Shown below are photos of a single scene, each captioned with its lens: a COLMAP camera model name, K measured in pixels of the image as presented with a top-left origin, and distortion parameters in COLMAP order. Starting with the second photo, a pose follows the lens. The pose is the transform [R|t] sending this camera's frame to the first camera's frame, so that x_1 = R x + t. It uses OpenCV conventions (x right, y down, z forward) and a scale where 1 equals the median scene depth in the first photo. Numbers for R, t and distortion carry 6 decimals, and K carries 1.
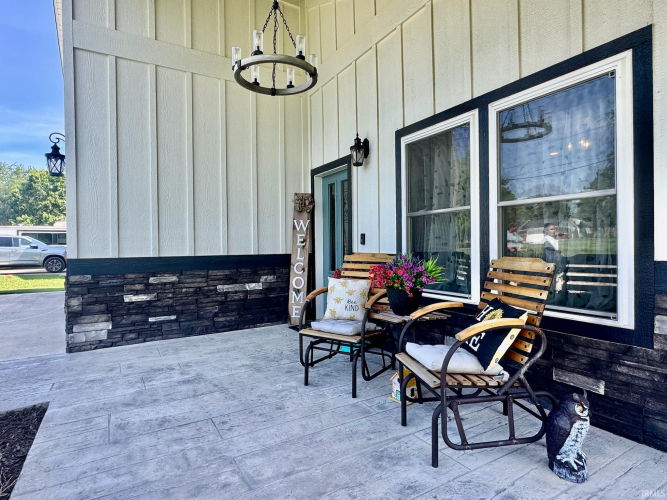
lens RADIAL K [[374.1, 0, 331.7], [0, 374.1, 249.6], [0, 0, 1]] dist [-0.007243, 0.000365]
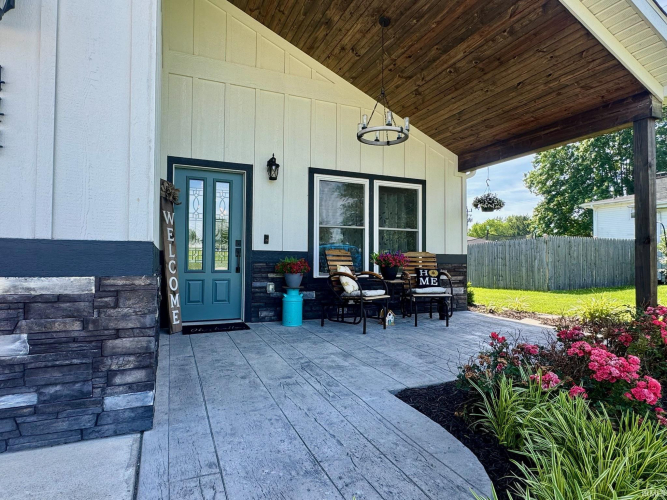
lens RADIAL K [[374.1, 0, 330.9], [0, 374.1, 250.7], [0, 0, 1]] dist [-0.007243, 0.000365]
pose [[0.126088, 0.033706, 0.991446, -1.467803], [0.000733, 0.999419, -0.034070, 0.067912], [-0.992019, 0.005022, 0.125990, 0.859844]]
